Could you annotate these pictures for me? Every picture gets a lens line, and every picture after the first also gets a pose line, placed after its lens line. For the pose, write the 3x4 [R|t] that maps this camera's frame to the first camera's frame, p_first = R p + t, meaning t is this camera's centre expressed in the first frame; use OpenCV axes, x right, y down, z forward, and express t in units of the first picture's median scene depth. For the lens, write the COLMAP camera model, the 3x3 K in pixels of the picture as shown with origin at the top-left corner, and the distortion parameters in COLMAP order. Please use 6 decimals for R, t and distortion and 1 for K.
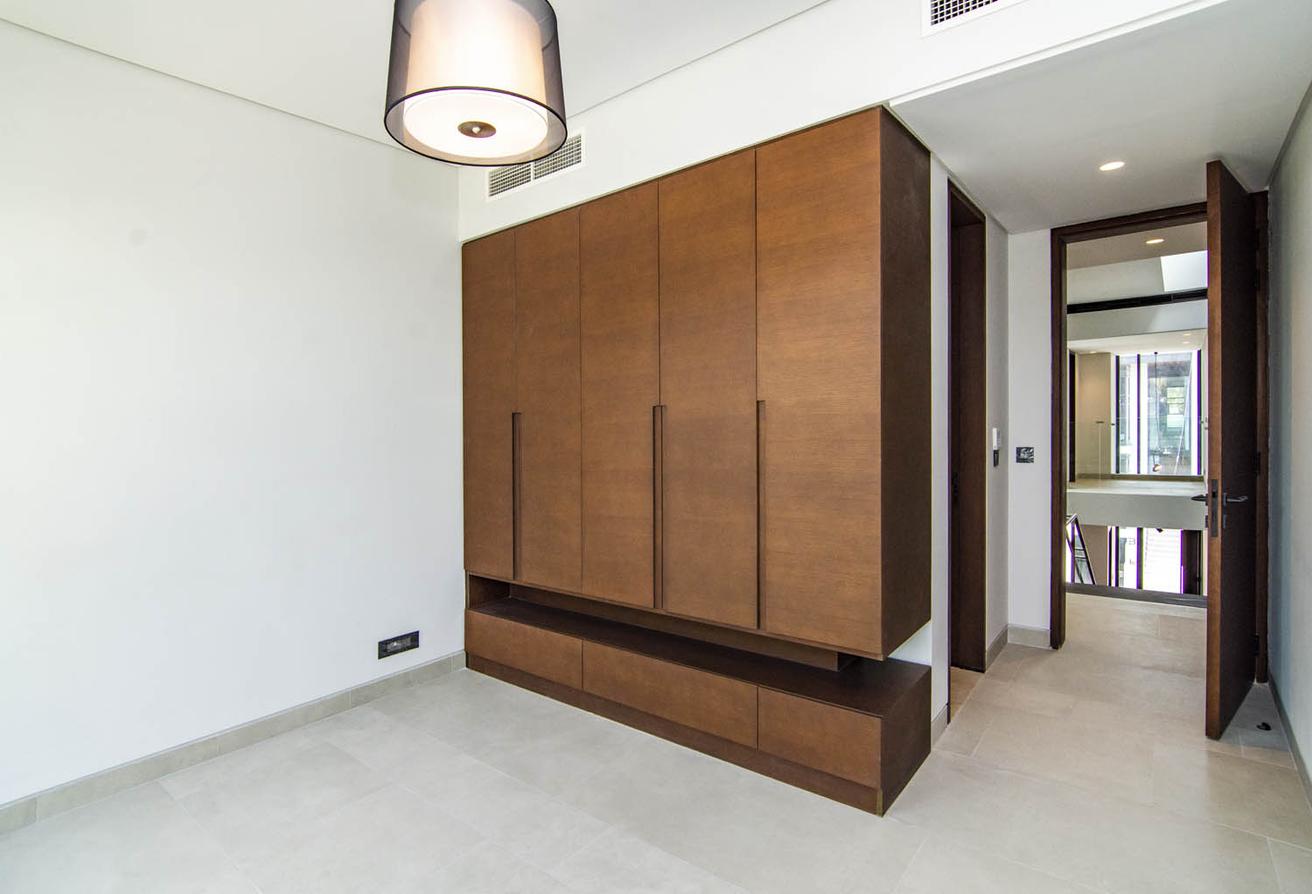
lens RADIAL K [[663.3, 0, 662.8], [0, 663.3, 439.9], [0, 0, 1]] dist [-0.003030, -0.001110]
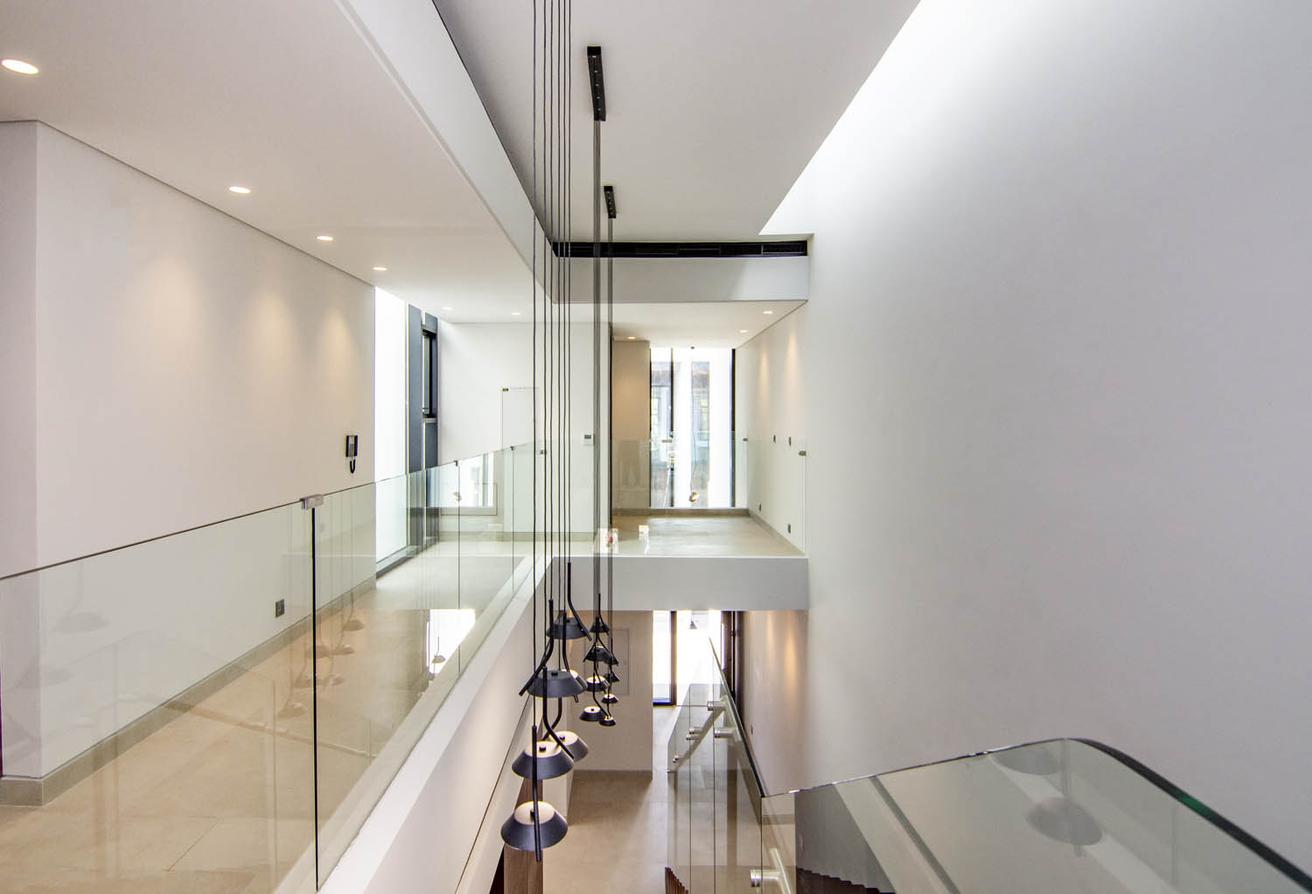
lens RADIAL K [[707.6, 0, 627.7], [0, 707.6, 424.2], [0, 0, 1]] dist [-0.000929, -0.000598]
pose [[0.790339, 0.019902, 0.612347, 0.178968], [-0.000717, 0.999502, -0.031560, -0.016510], [-0.612670, 0.024504, 0.789959, 0.391730]]
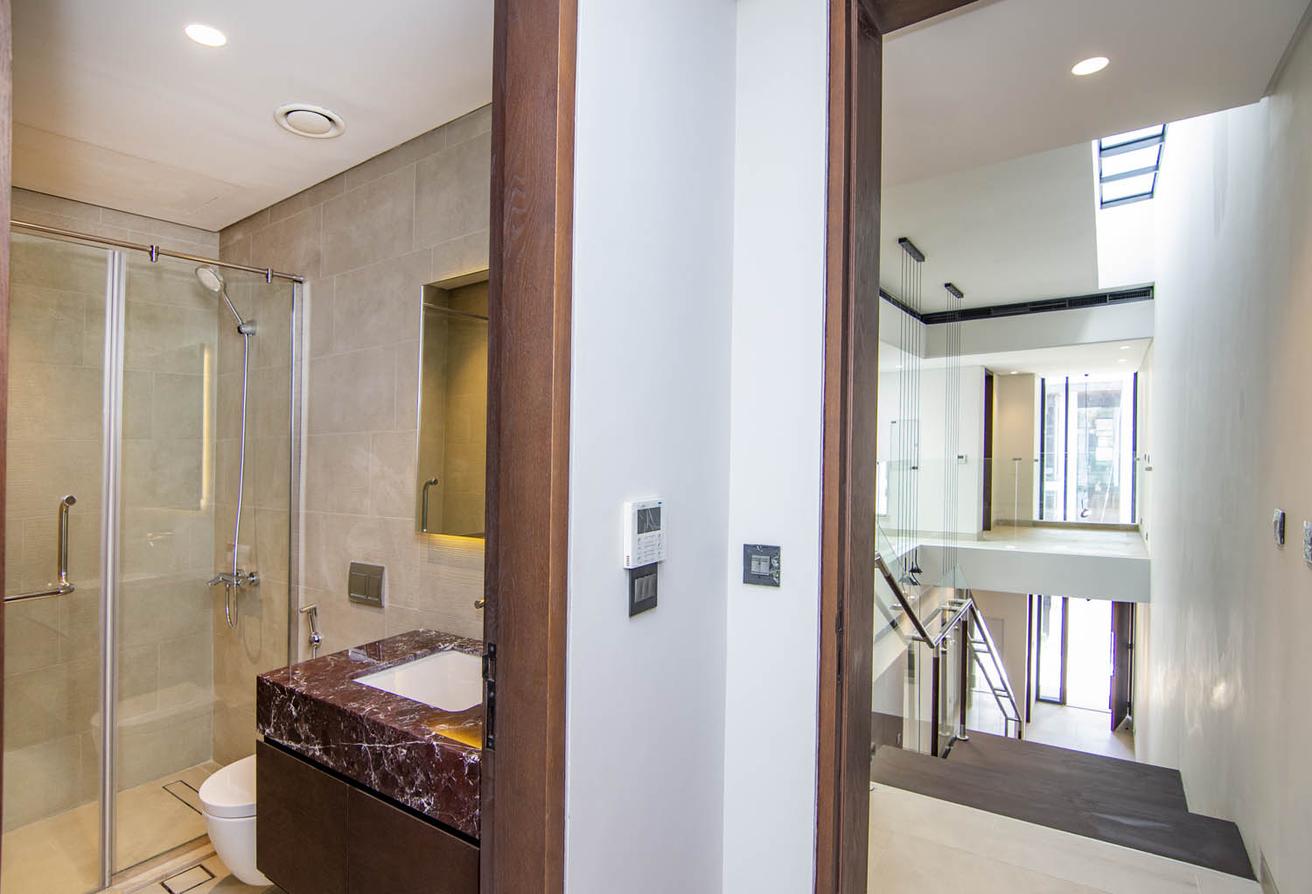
lens RADIAL K [[679.5, 0, 649.0], [0, 679.5, 478.2], [0, 0, 1]] dist [-0.019143, 0.000326]
pose [[0.997786, 0.006197, 0.066220, 0.138579], [-0.007190, 0.999865, 0.014765, -0.010277], [-0.066120, -0.015208, 0.997696, 0.186400]]
